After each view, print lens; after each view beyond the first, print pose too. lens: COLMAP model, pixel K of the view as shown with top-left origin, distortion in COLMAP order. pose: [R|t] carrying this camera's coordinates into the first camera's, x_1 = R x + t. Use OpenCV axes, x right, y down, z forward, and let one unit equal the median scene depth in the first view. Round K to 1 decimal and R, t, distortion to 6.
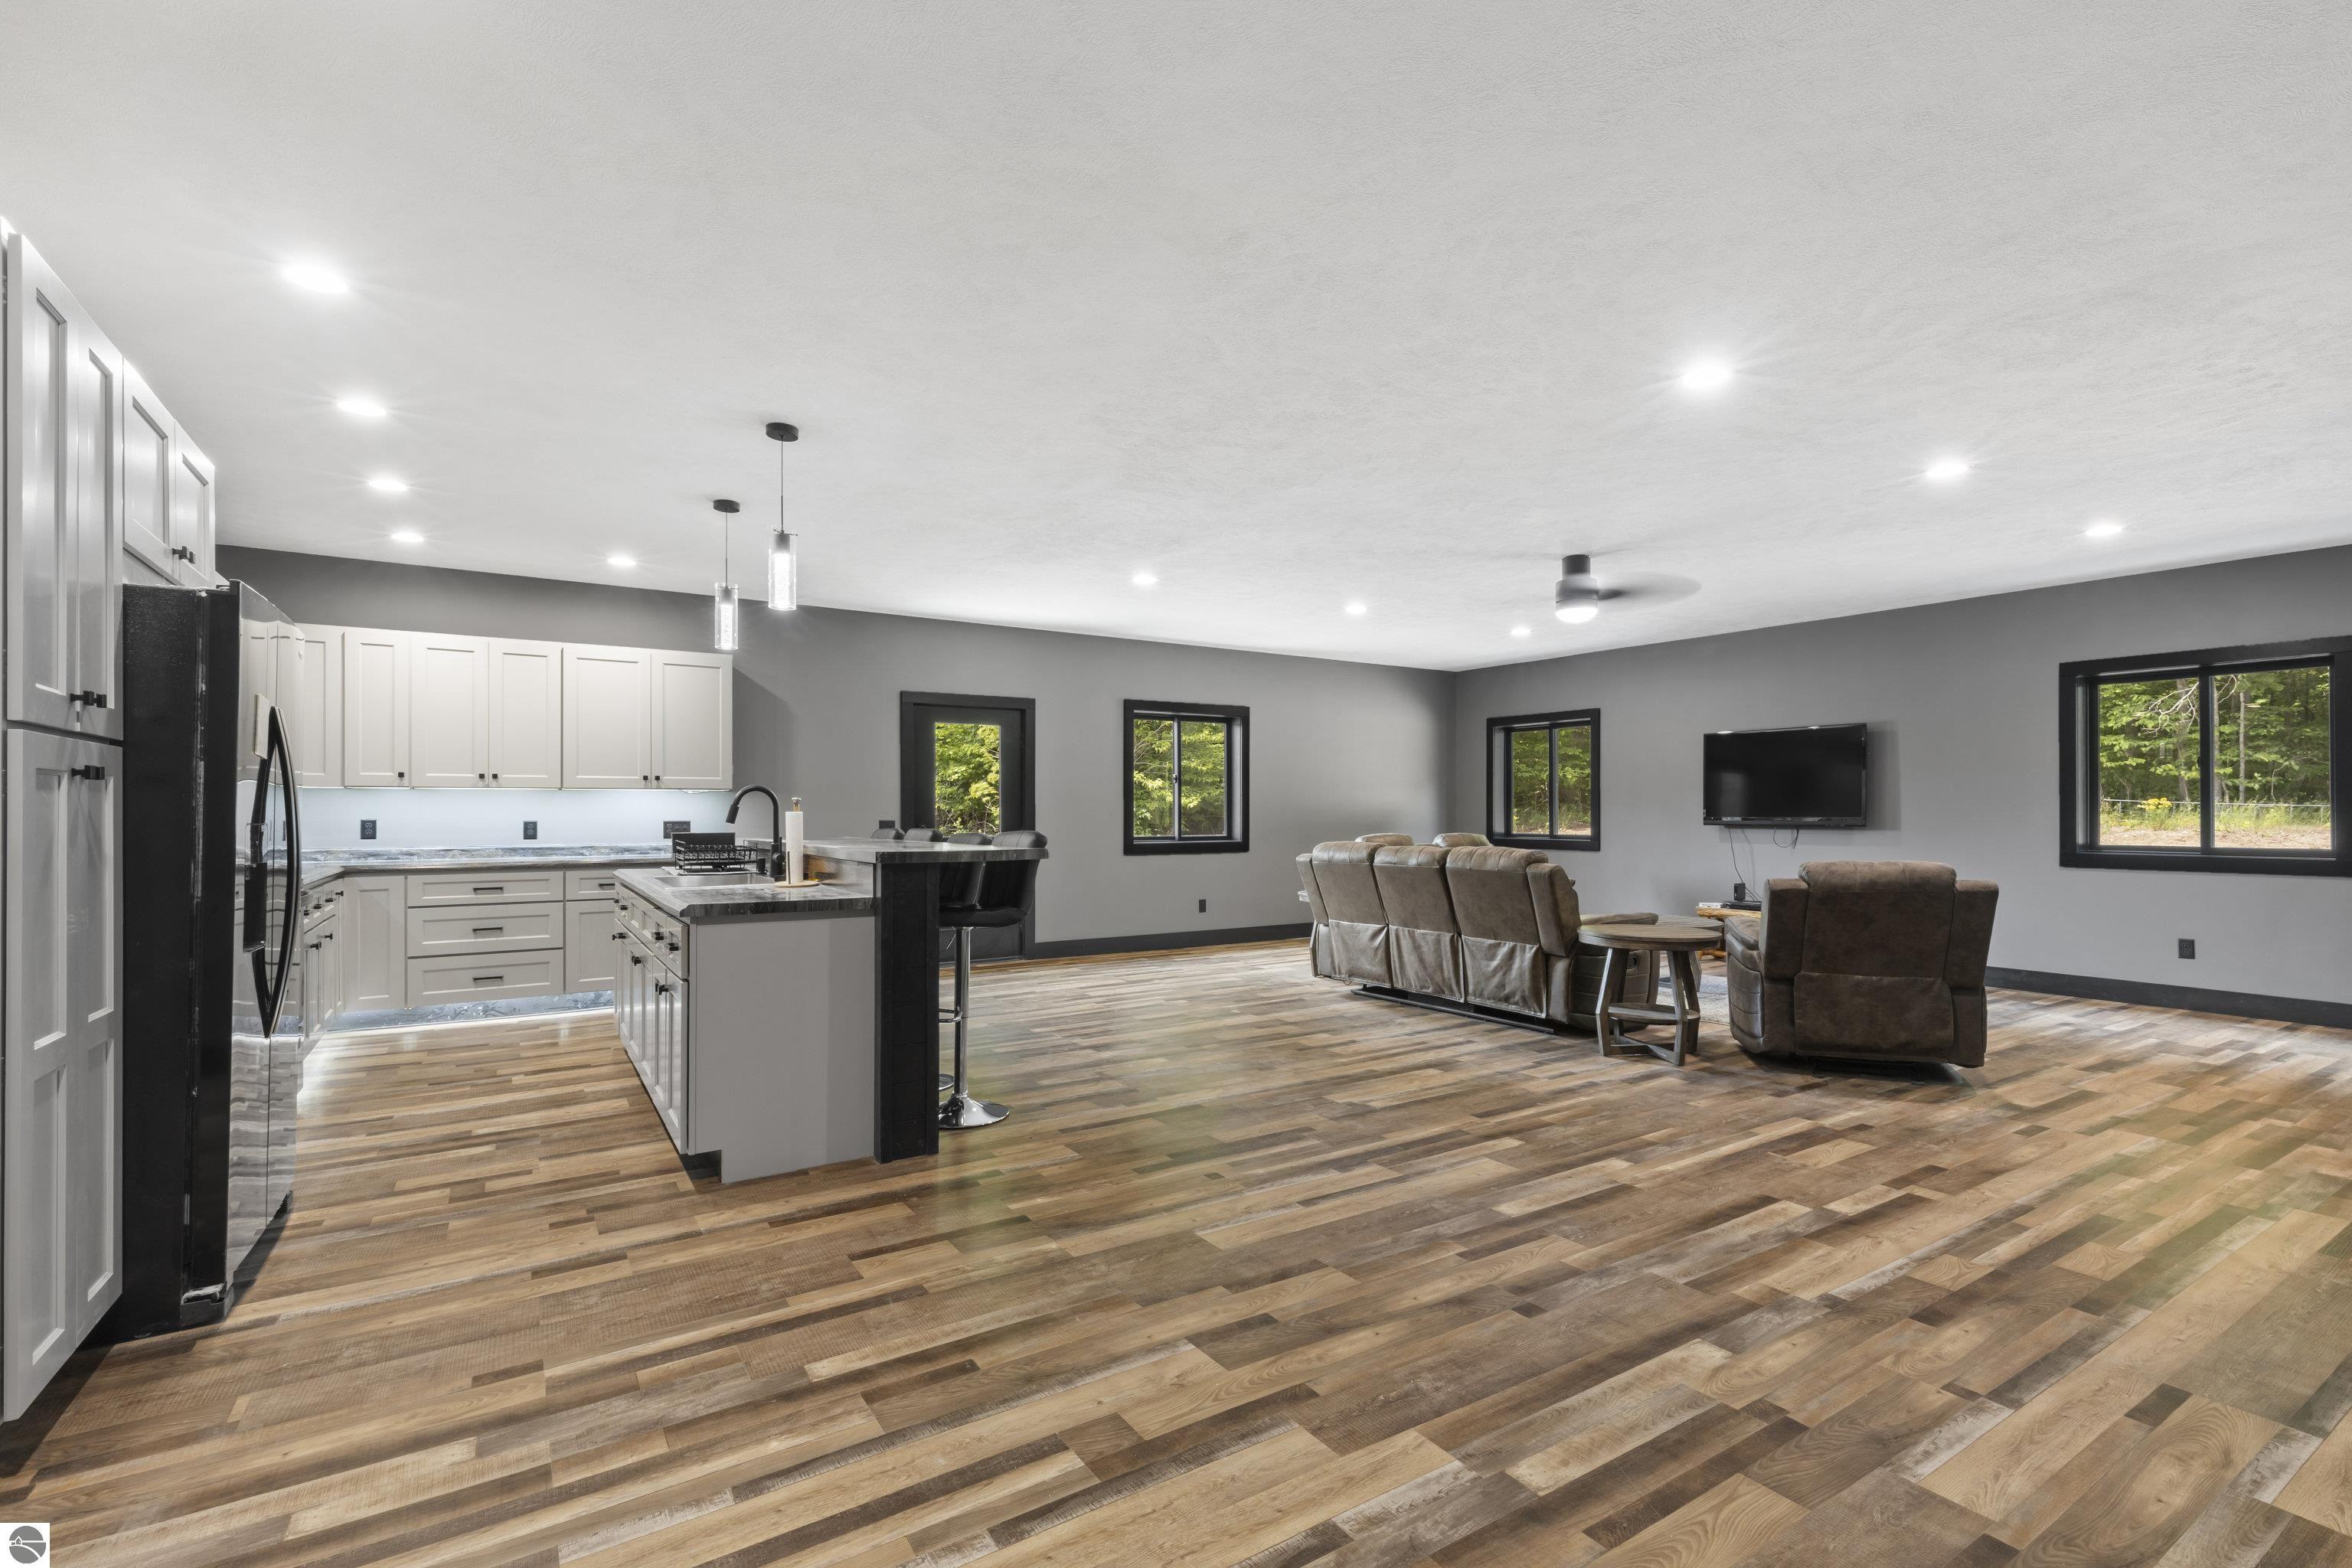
lens RADIAL K [[1070.2, 0, 1165.9], [0, 1070.2, 802.9], [0, 0, 1]] dist [0.000967, 0.000603]
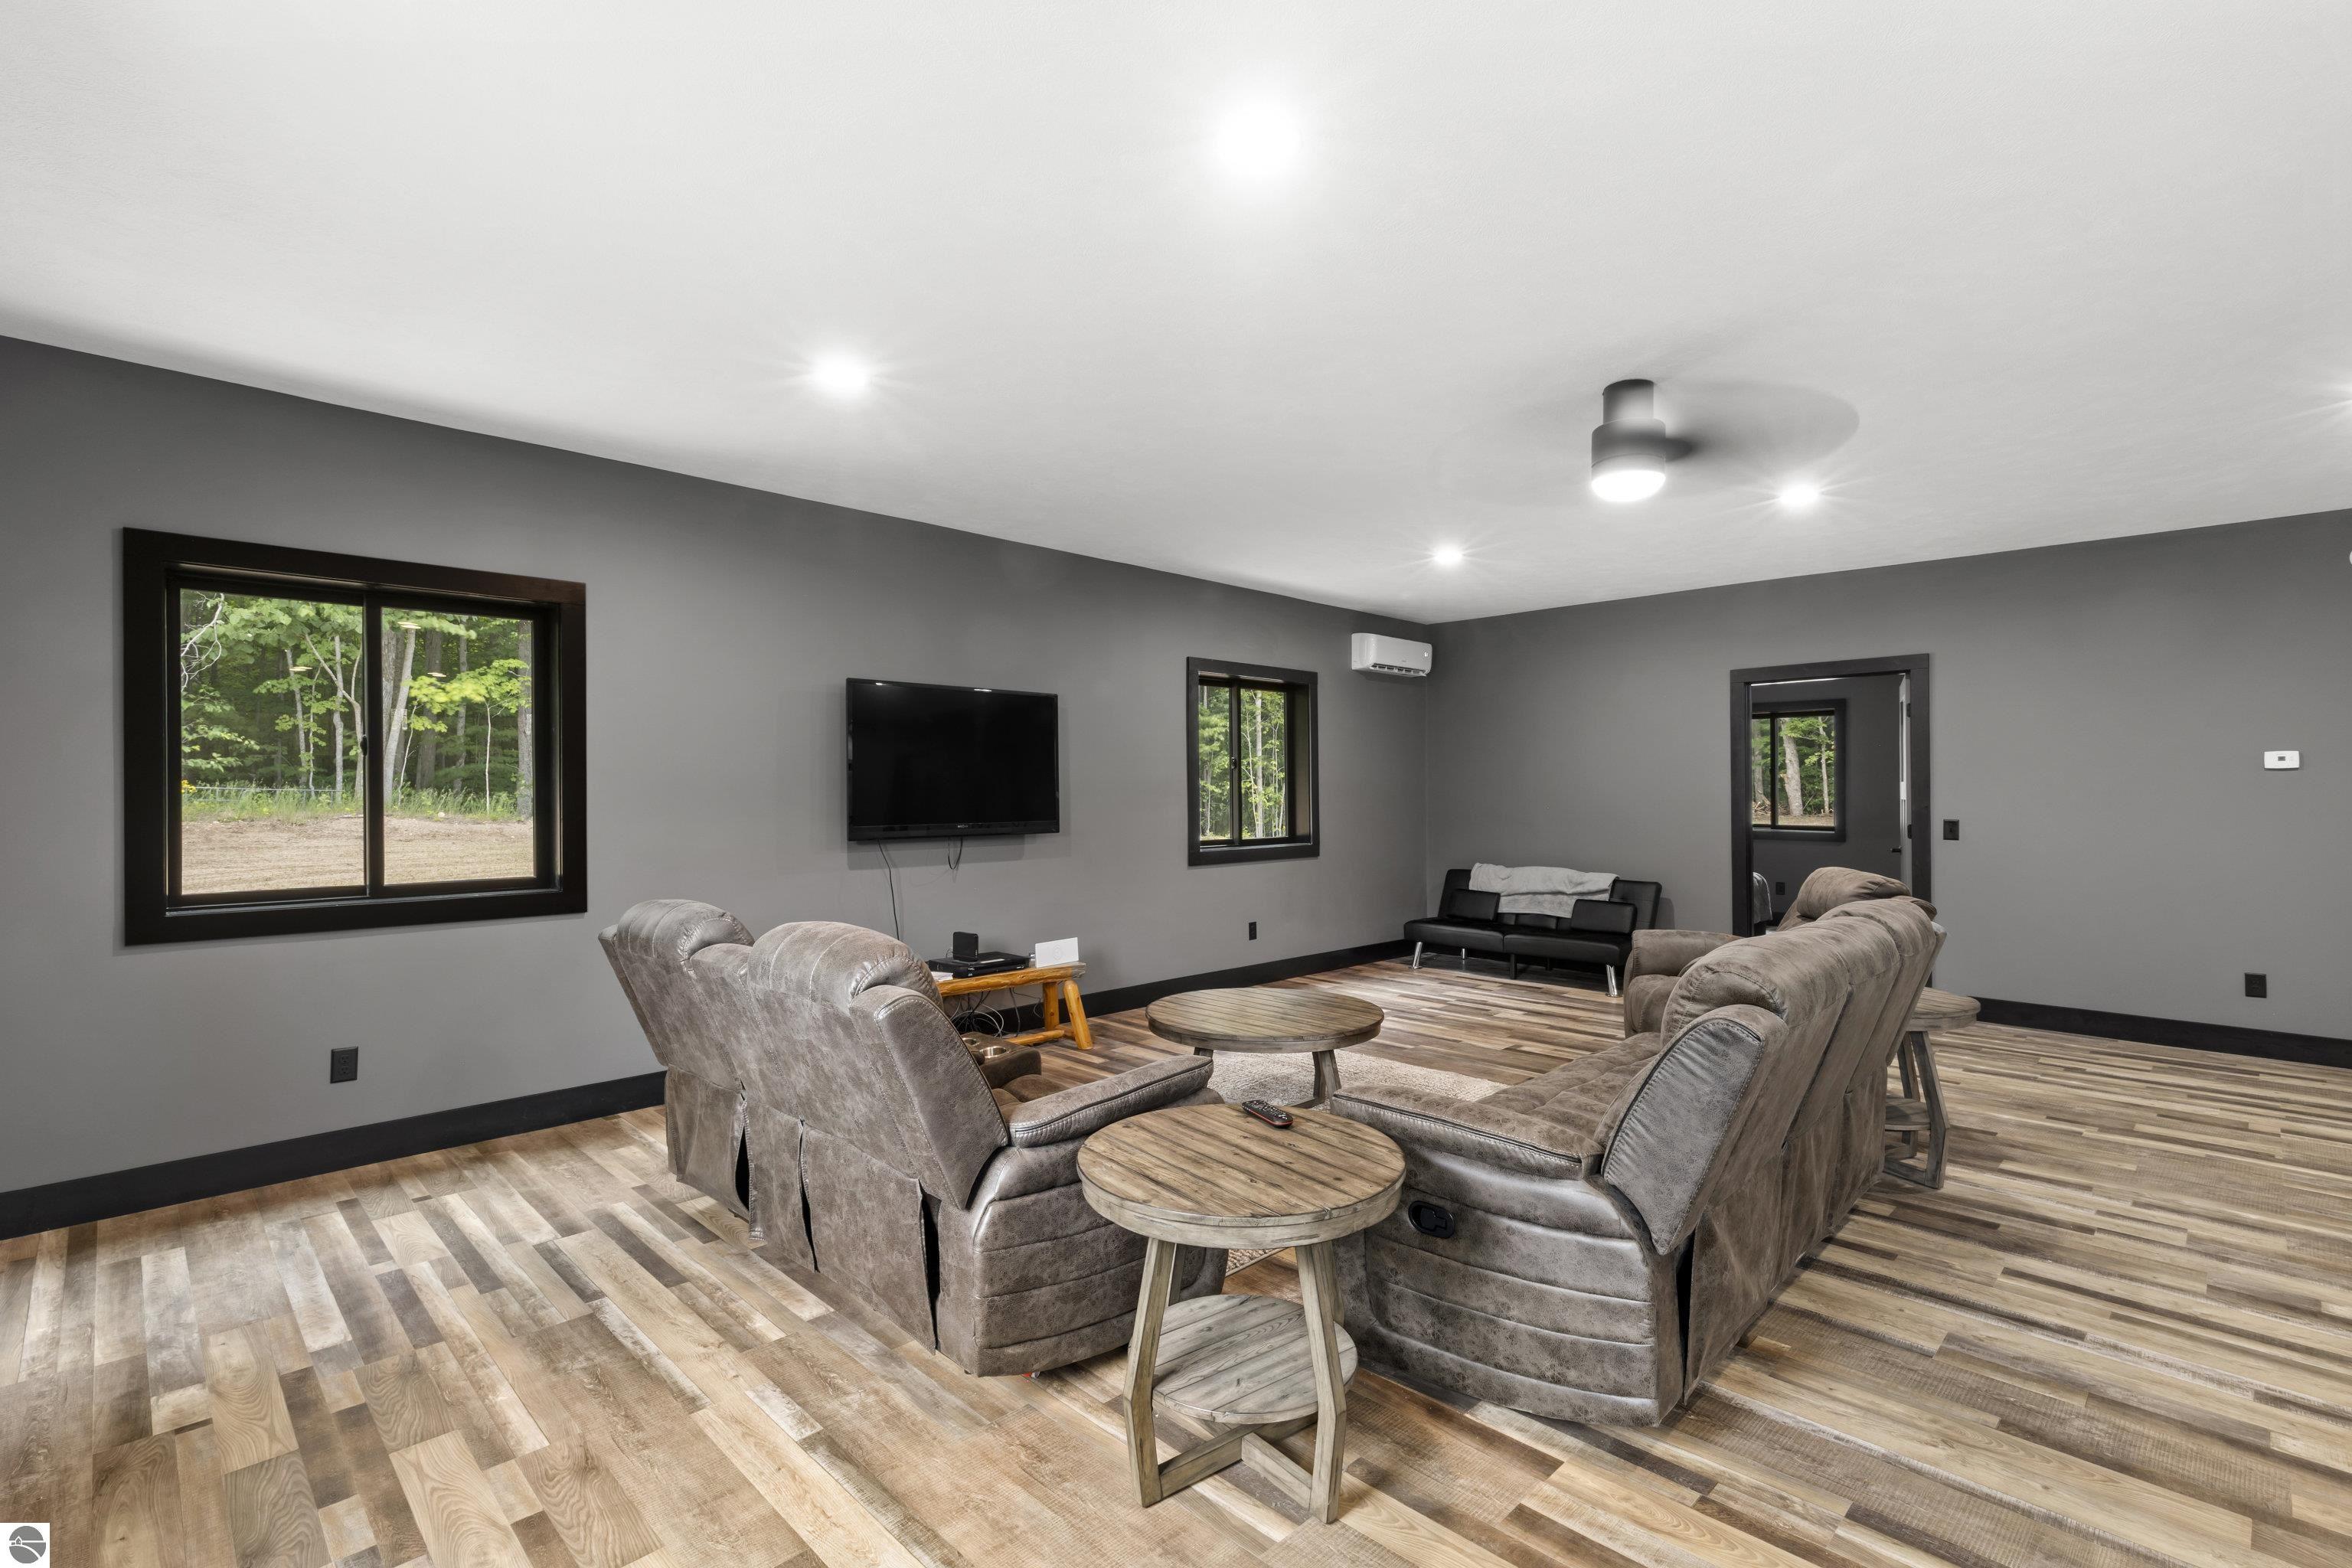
lens RADIAL K [[1070.2, 0, 1197.3], [0, 1070.2, 785.0], [0, 0, 1]] dist [0.000967, 0.000603]
pose [[-0.226284, 0.001031, 0.974061, -0.133697], [-0.007451, 0.999968, -0.002790, -0.013621], [-0.974033, -0.007889, -0.226269, 1.465241]]
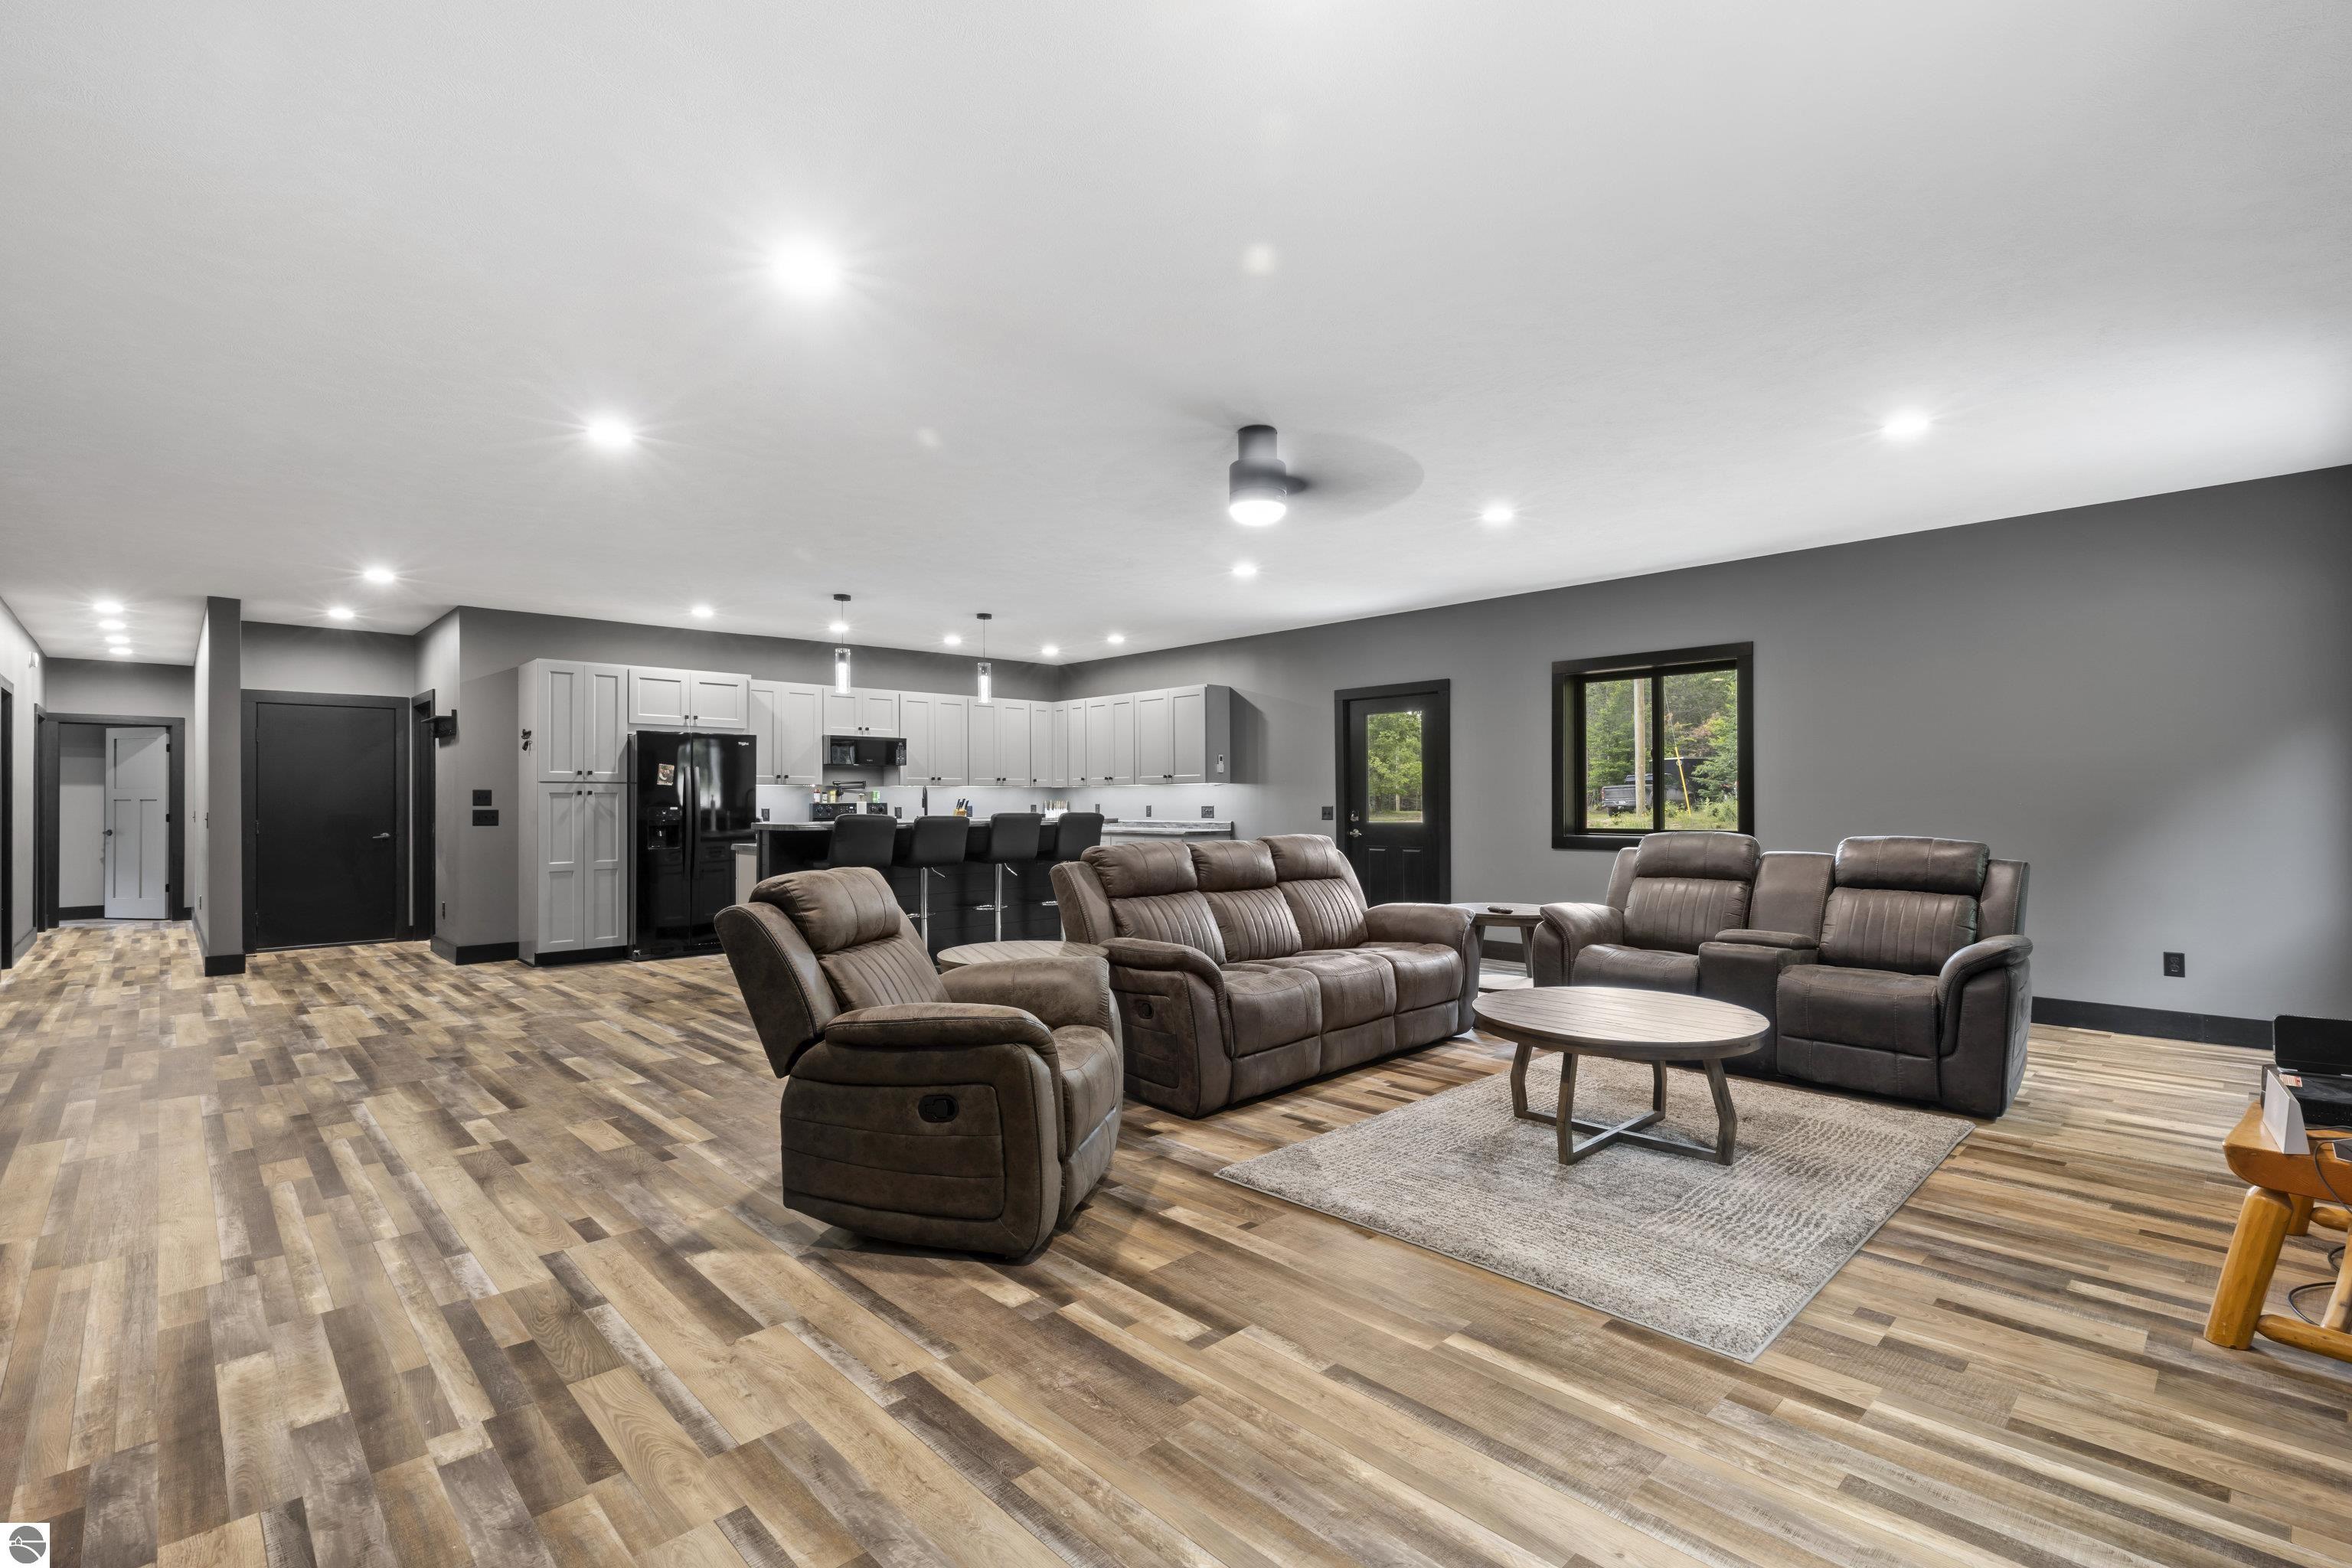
lens RADIAL K [[1070.2, 0, 1188.4], [0, 1070.2, 779.1], [0, 0, 1]] dist [0.000967, 0.000603]
pose [[0.195246, -0.021038, -0.980529, 1.135653], [0.013381, 0.999734, -0.018785, 0.009583], [0.980663, -0.009453, 0.195476, 0.885325]]
